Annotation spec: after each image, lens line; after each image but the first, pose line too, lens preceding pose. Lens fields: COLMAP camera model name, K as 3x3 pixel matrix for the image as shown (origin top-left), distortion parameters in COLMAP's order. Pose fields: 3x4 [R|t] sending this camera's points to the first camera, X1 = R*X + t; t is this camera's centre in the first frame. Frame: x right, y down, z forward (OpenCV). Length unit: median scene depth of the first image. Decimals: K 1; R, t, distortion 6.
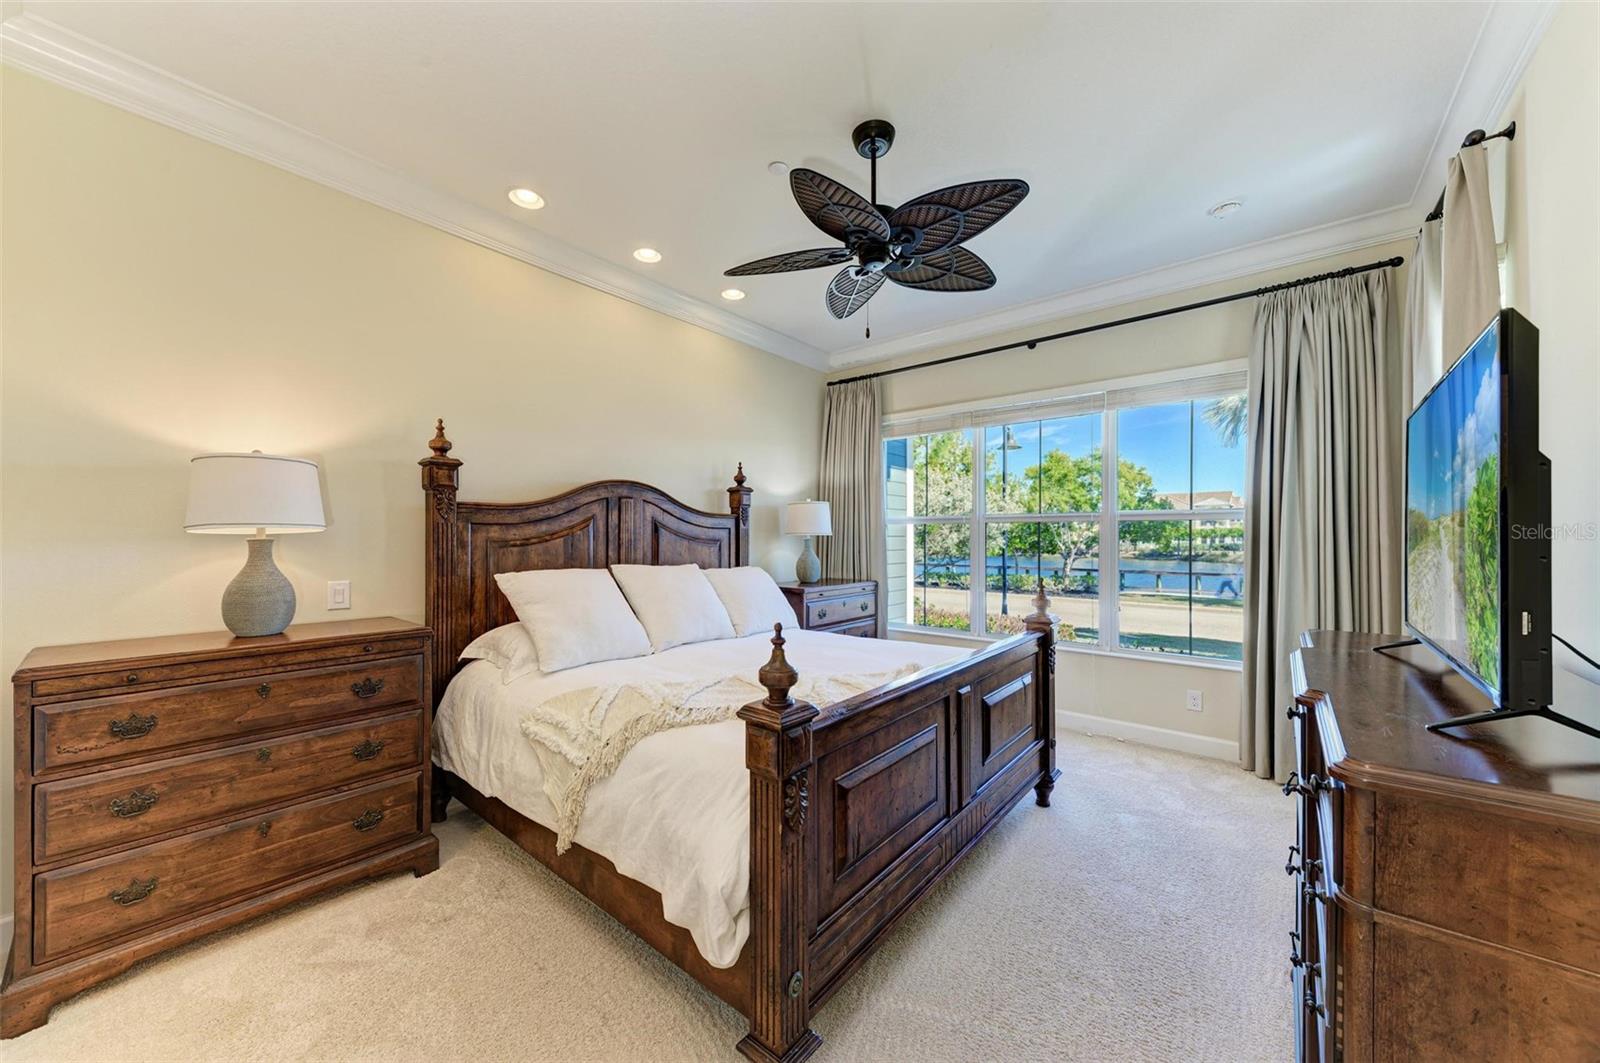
lens RADIAL K [[565.6, 0, 805.9], [0, 565.6, 531.0], [0, 0, 1]] dist [0.005025, -0.003082]
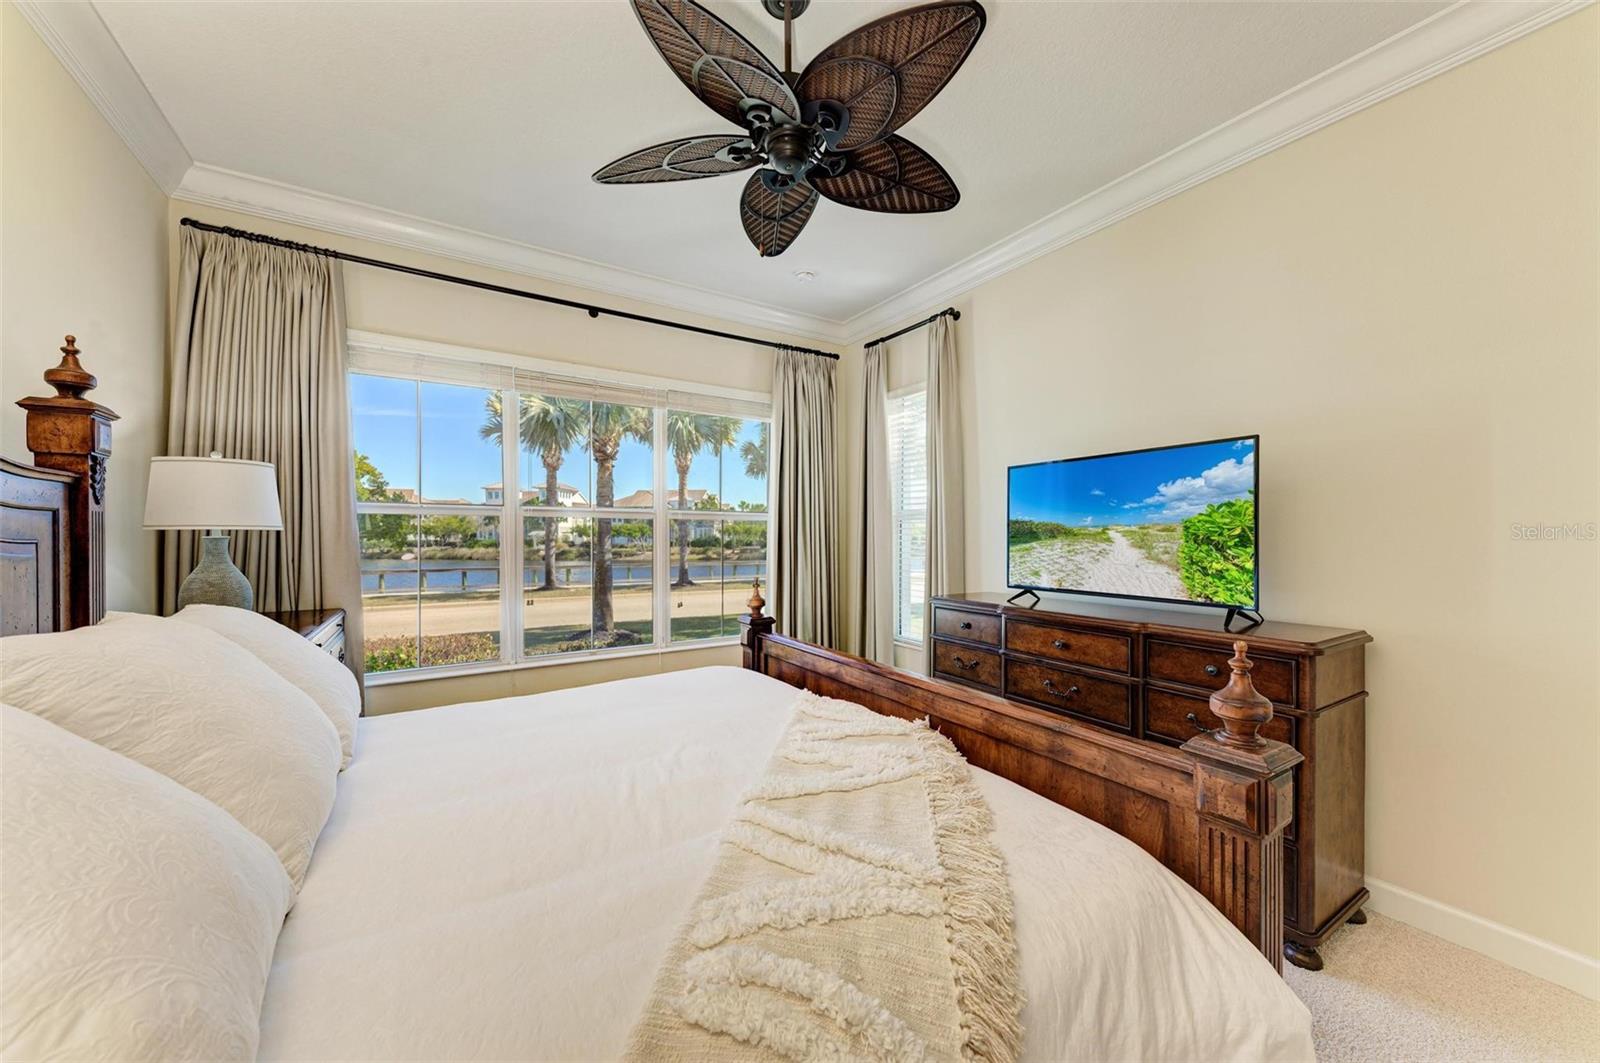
lens RADIAL K [[565.6, 0, 819.9], [0, 565.6, 530.2], [0, 0, 1]] dist [0.005025, -0.003082]
pose [[0.318397, 0.009175, 0.947913, -0.307435], [-0.013624, 0.999894, -0.005102, 0.003812], [-0.947859, -0.011290, 0.318489, 0.393219]]
